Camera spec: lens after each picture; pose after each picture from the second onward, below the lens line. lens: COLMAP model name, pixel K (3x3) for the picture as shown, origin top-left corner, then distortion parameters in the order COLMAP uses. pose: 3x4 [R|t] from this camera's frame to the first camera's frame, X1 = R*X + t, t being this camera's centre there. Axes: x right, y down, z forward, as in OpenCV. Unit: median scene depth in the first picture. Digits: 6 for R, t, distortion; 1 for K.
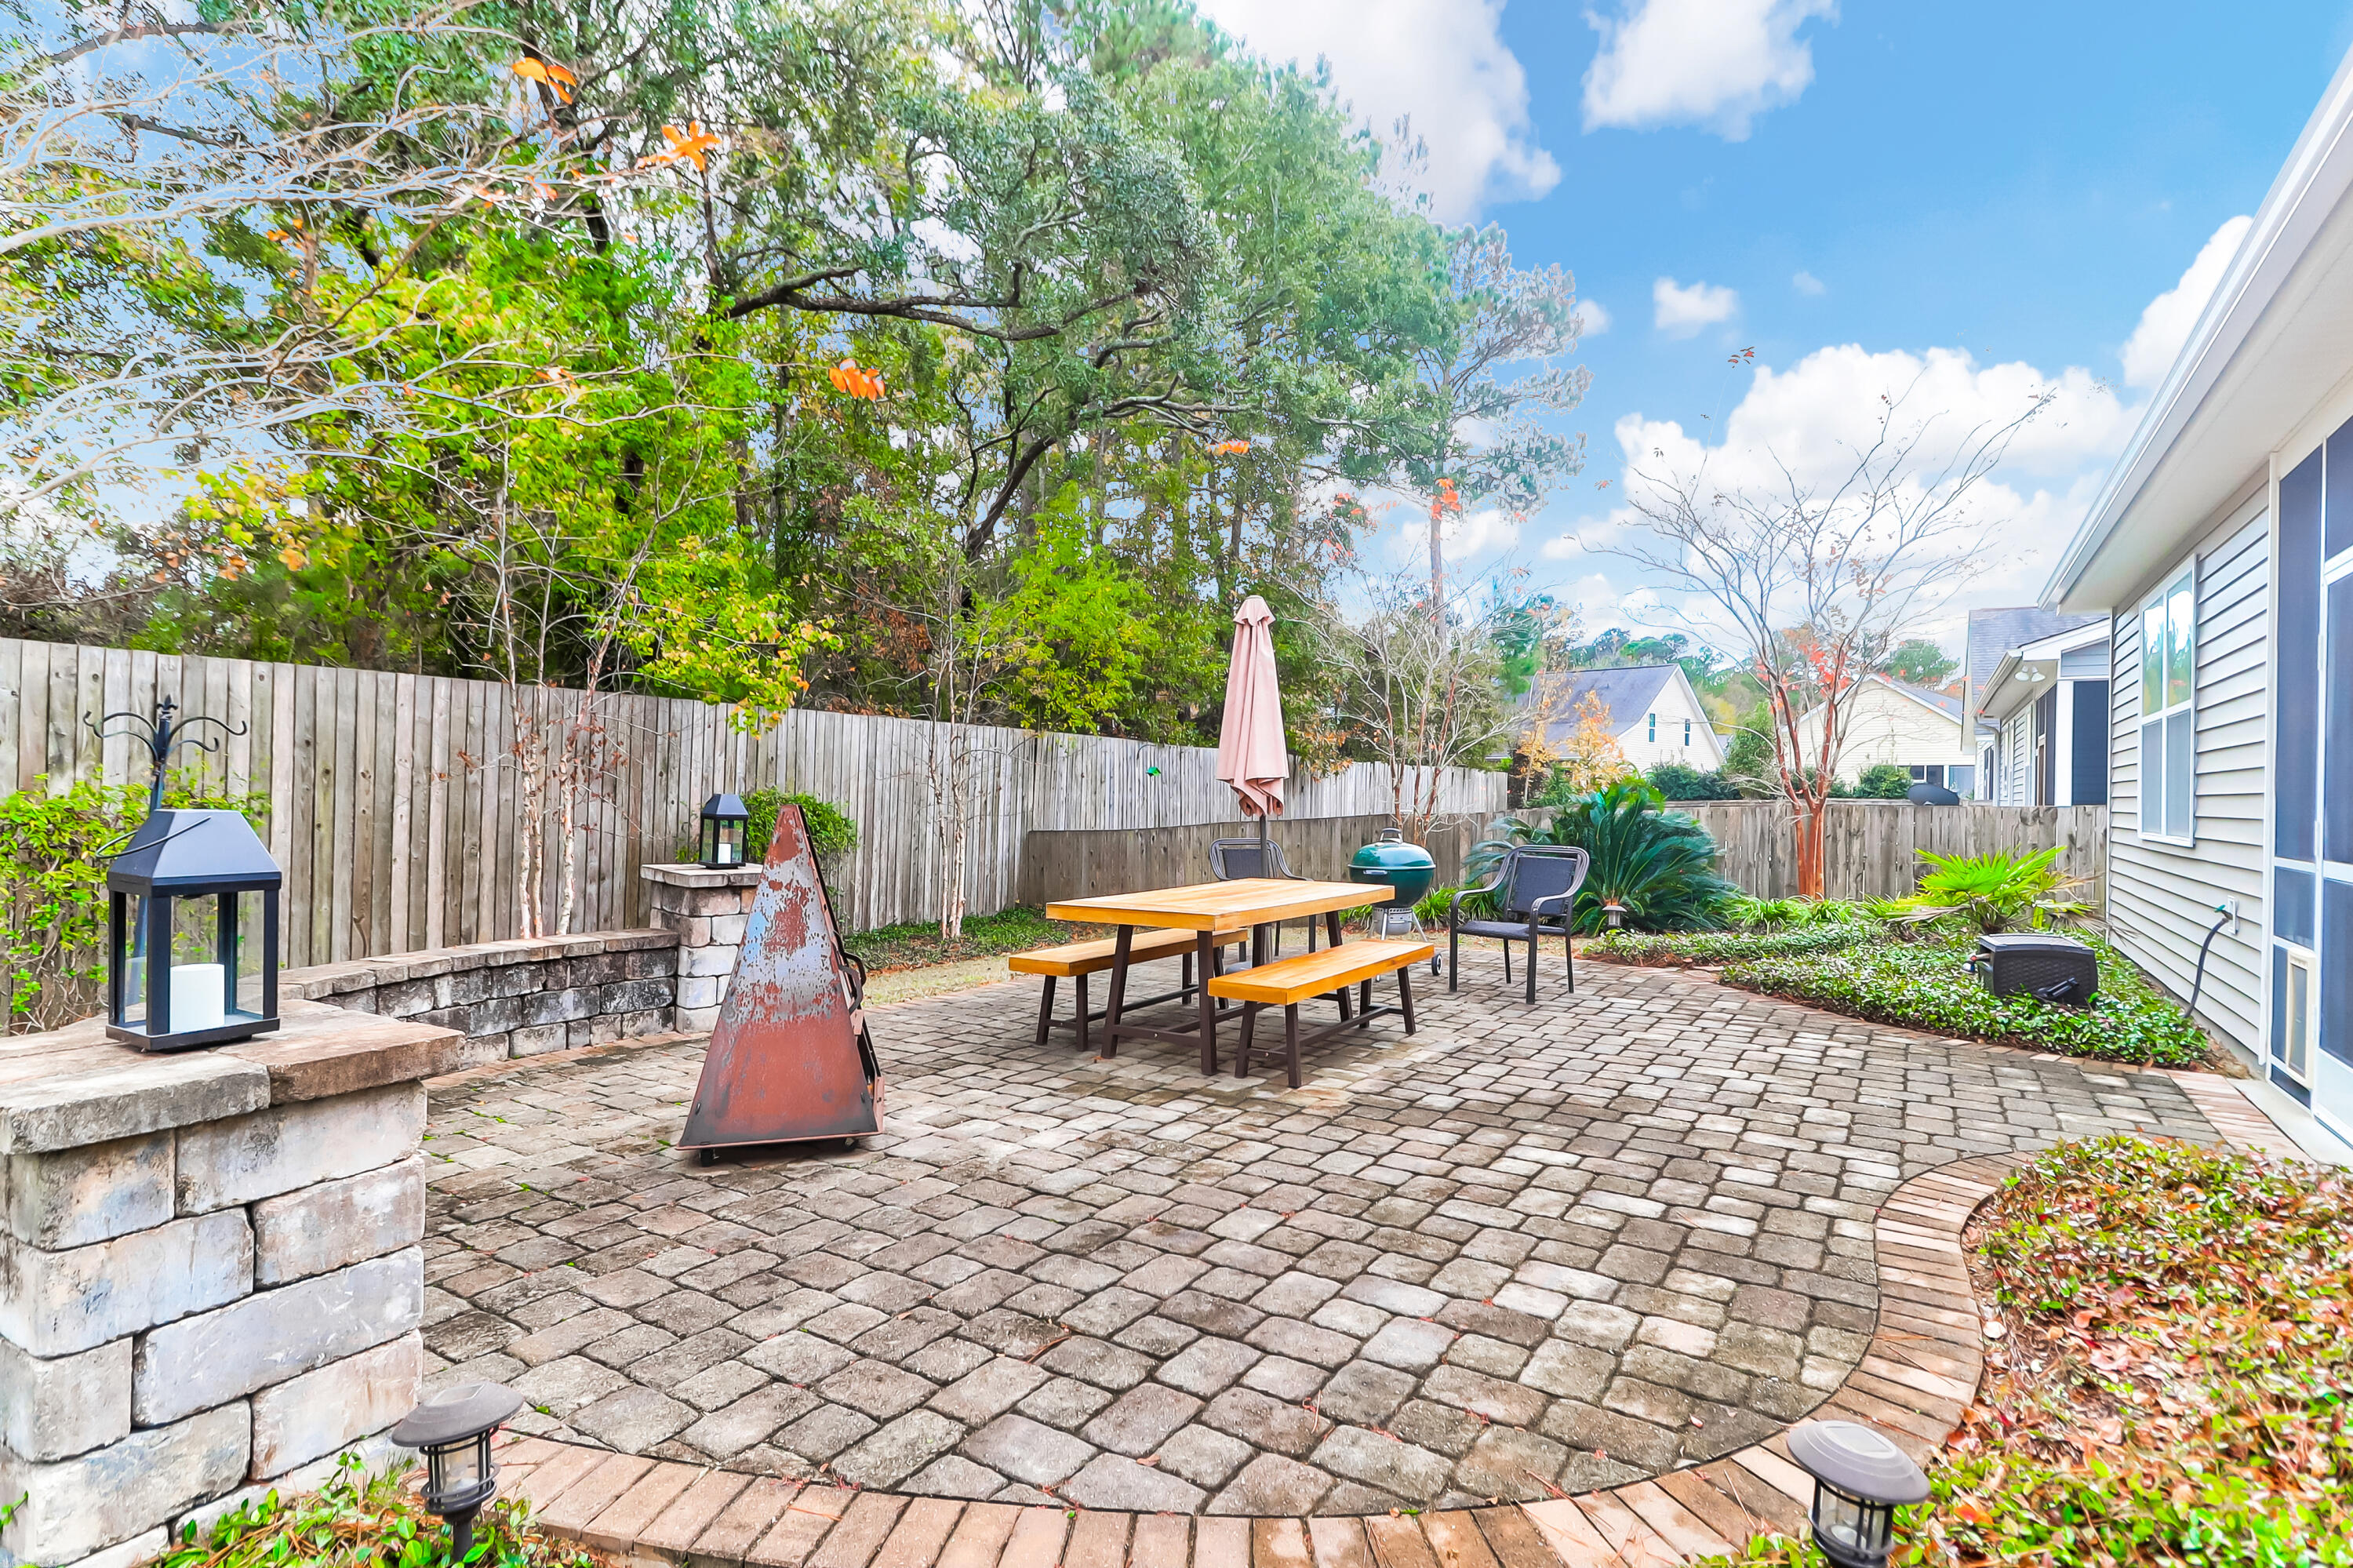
lens RADIAL K [[1188.9, 0, 1176.7], [0, 1188.9, 779.9], [0, 0, 1]] dist [0.022521, -0.012003]
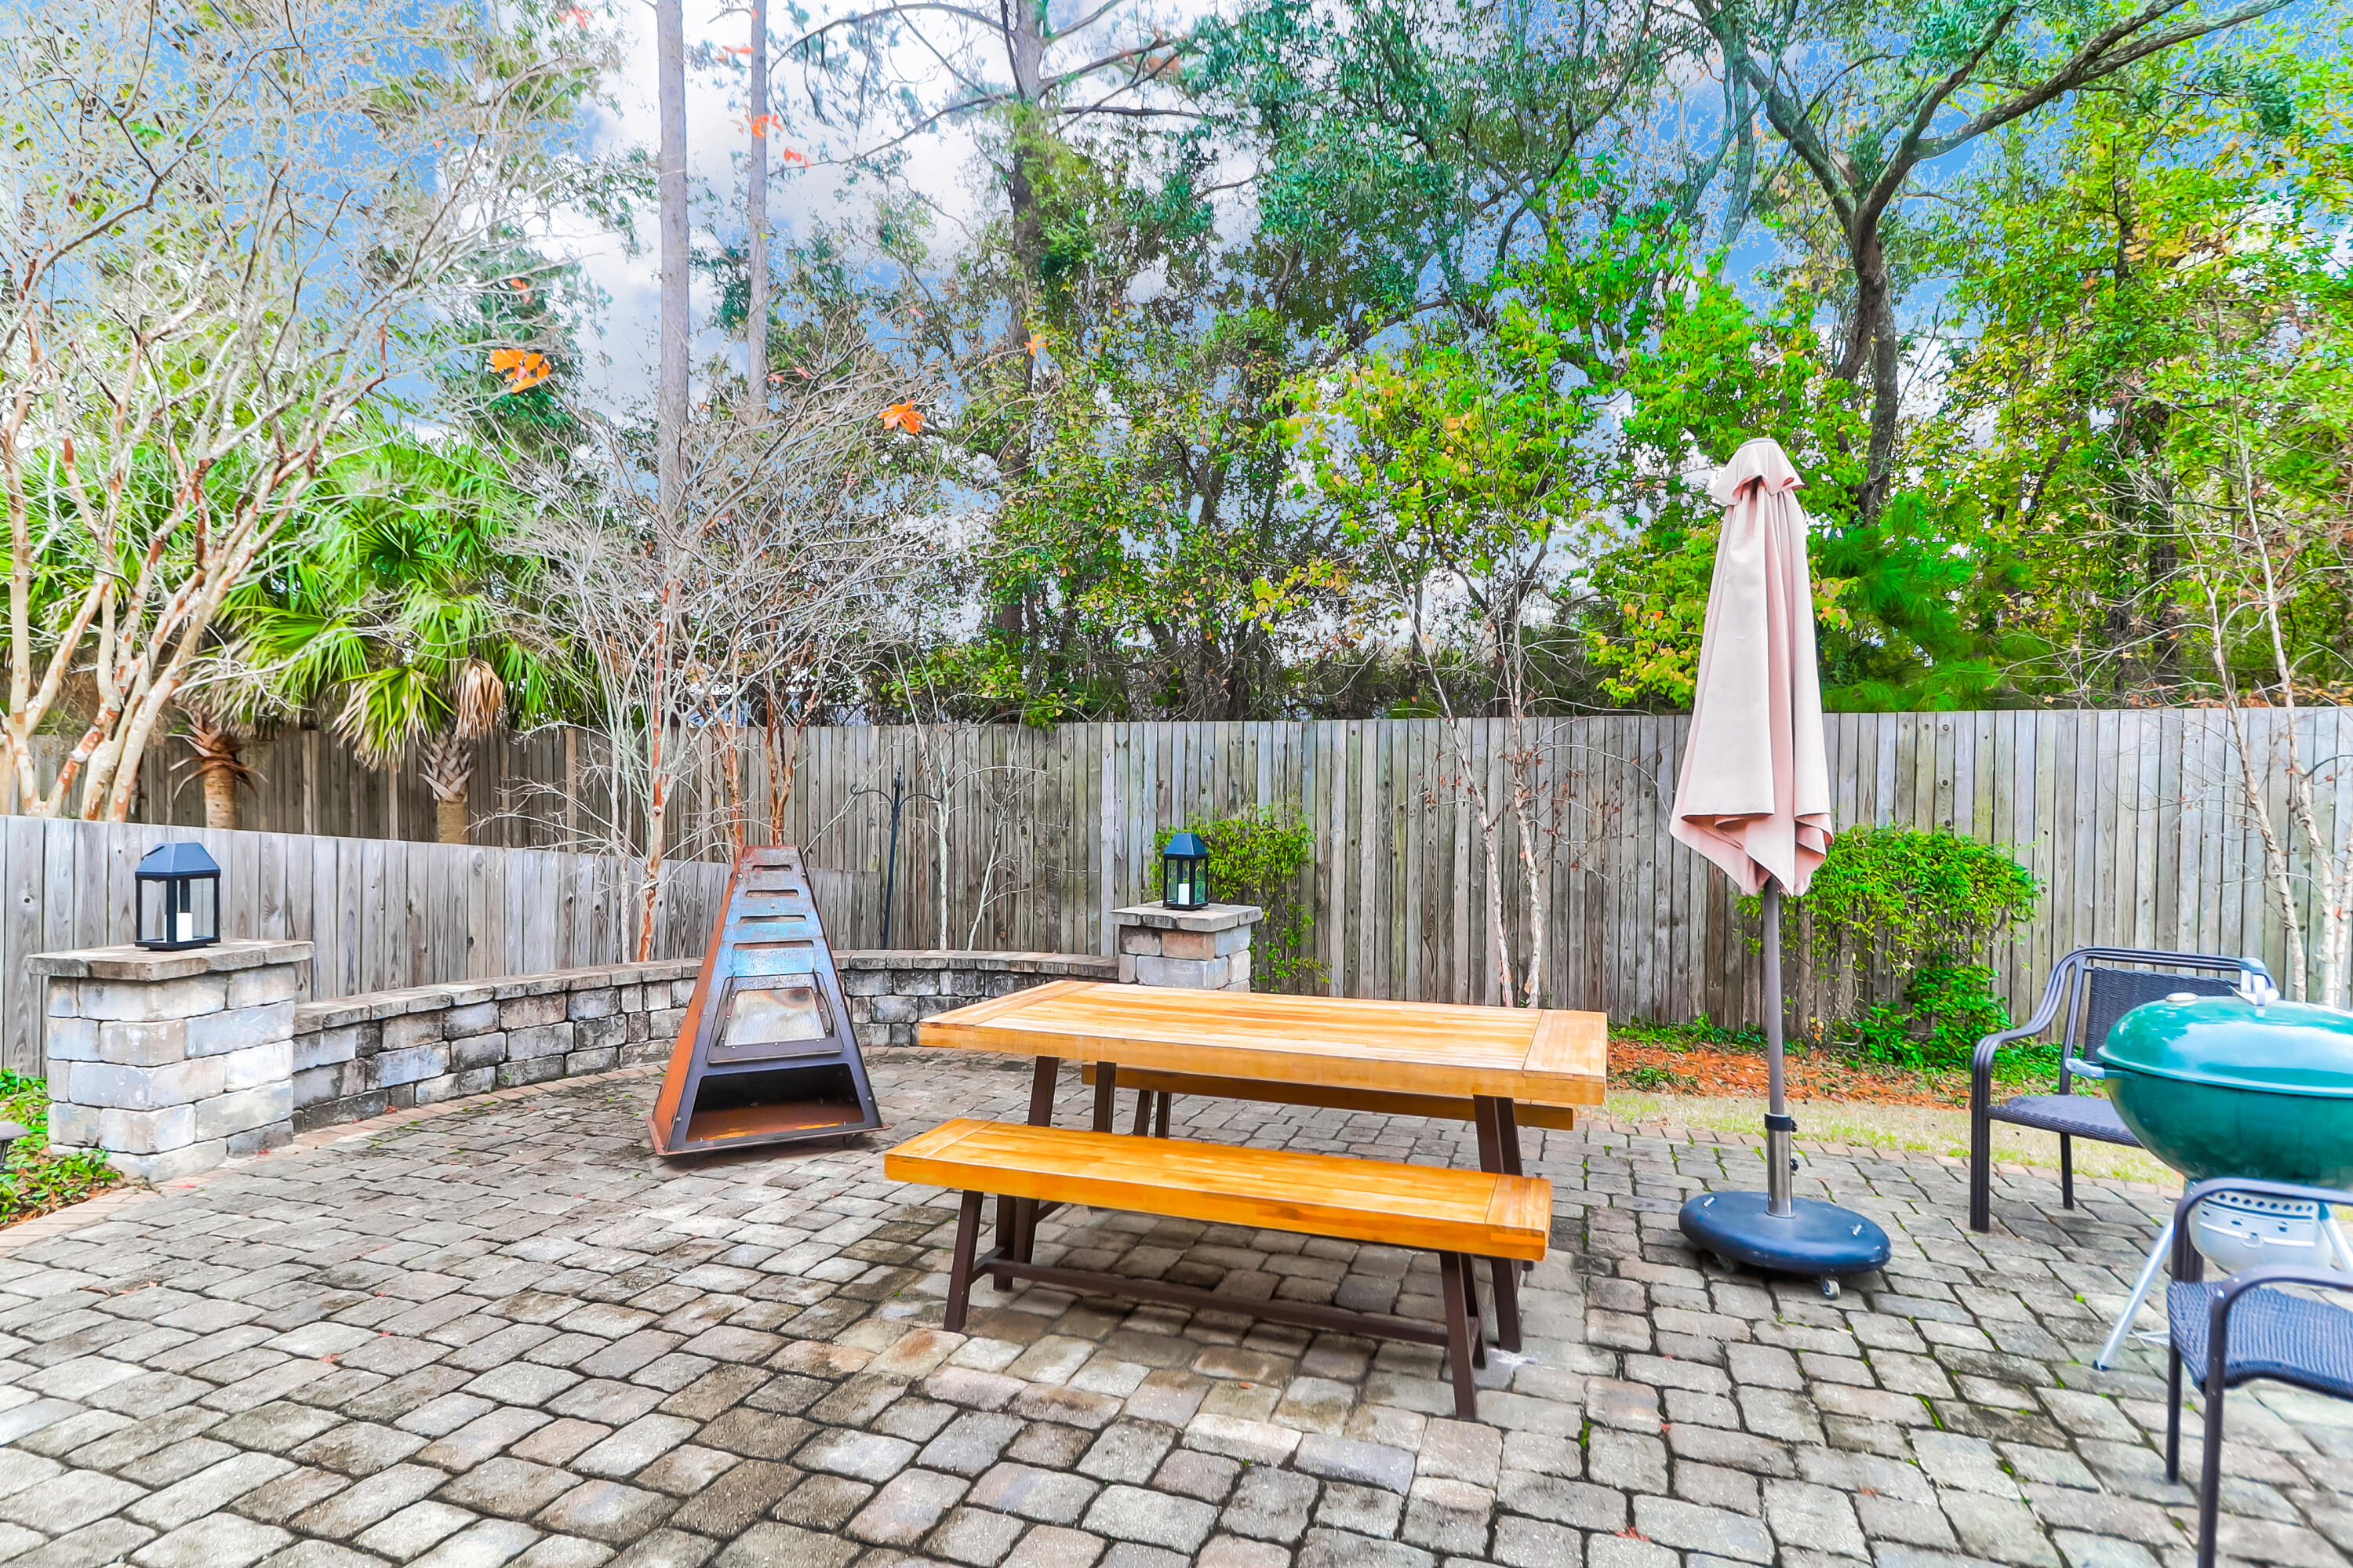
lens RADIAL K [[1188.9, 0, 1141.1], [0, 1188.9, 793.2], [0, 0, 1]] dist [0.022521, -0.012003]
pose [[0.213269, -0.017019, -0.976845, 0.618643], [0.005839, 0.999853, -0.016145, -0.006292], [0.976976, -0.002260, 0.213337, 0.822291]]
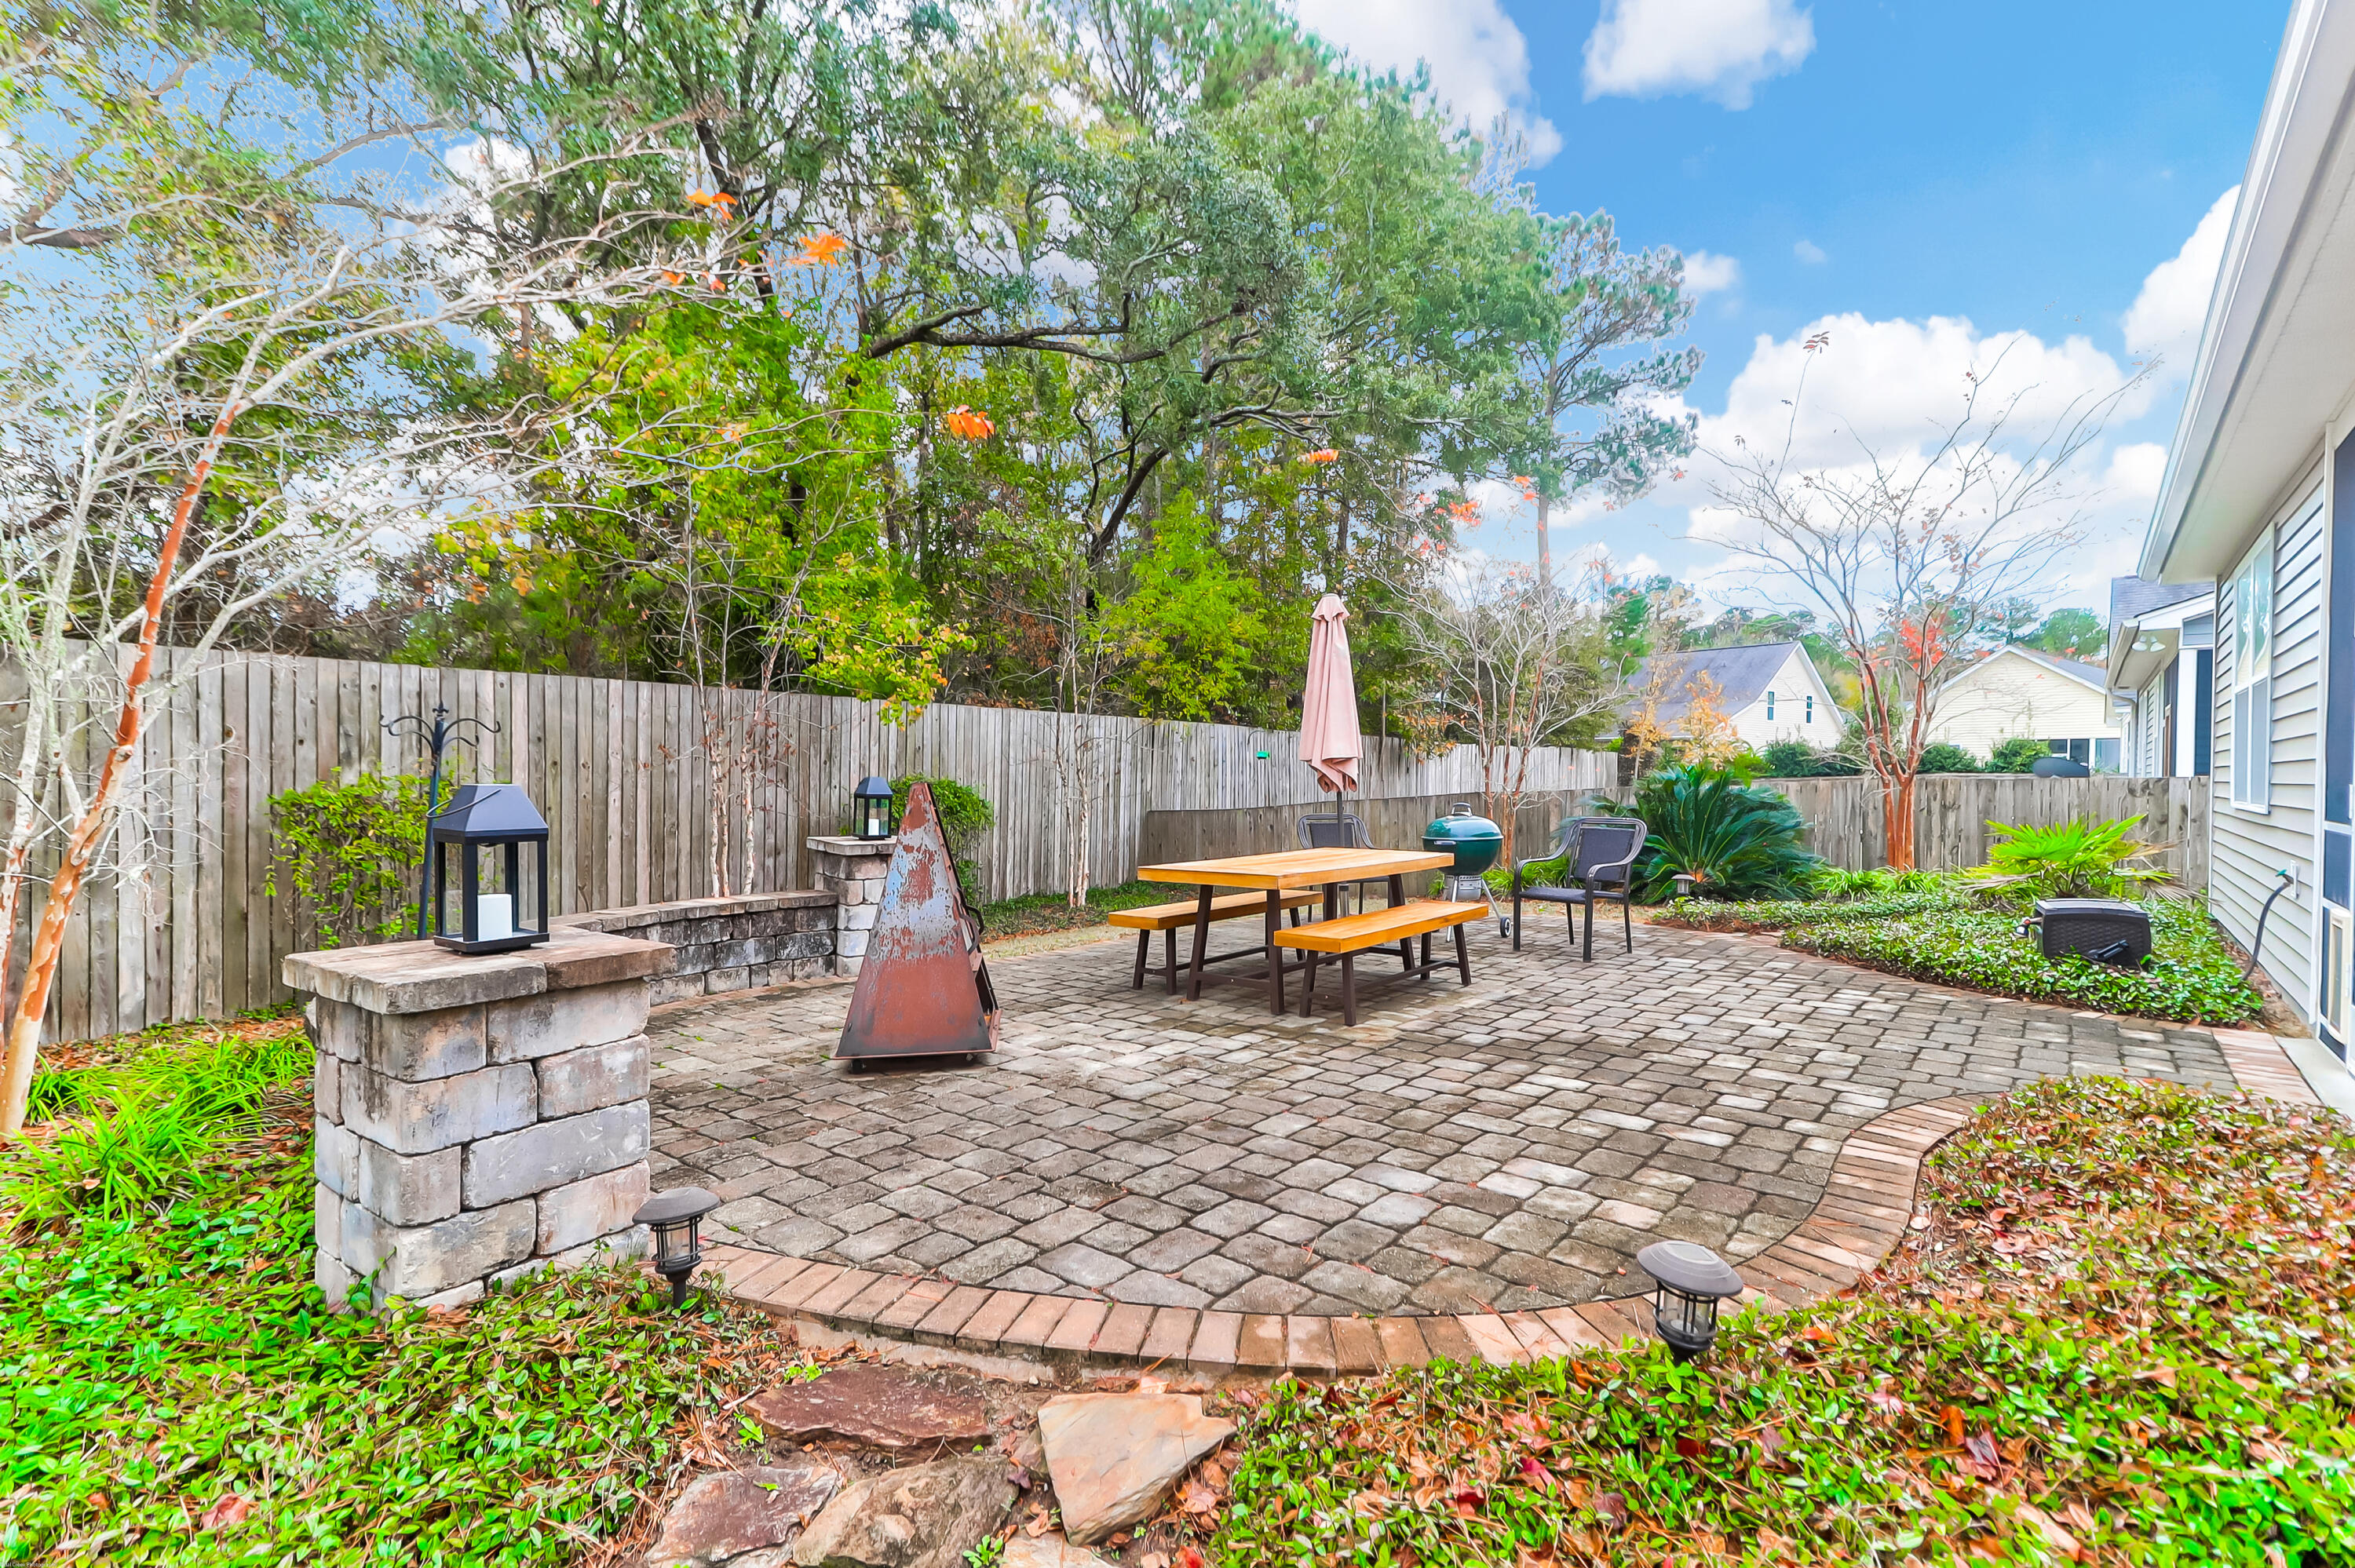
lens RADIAL K [[1126.4, 0, 1166.6], [0, 1126.4, 790.1], [0, 0, 1]] dist [0.036751, -0.001533]
pose [[0.992931, -0.009147, -0.118338, 0.046092], [0.011788, 0.999696, 0.021638, 0.004389], [0.118105, -0.022880, 0.992738, -0.084003]]
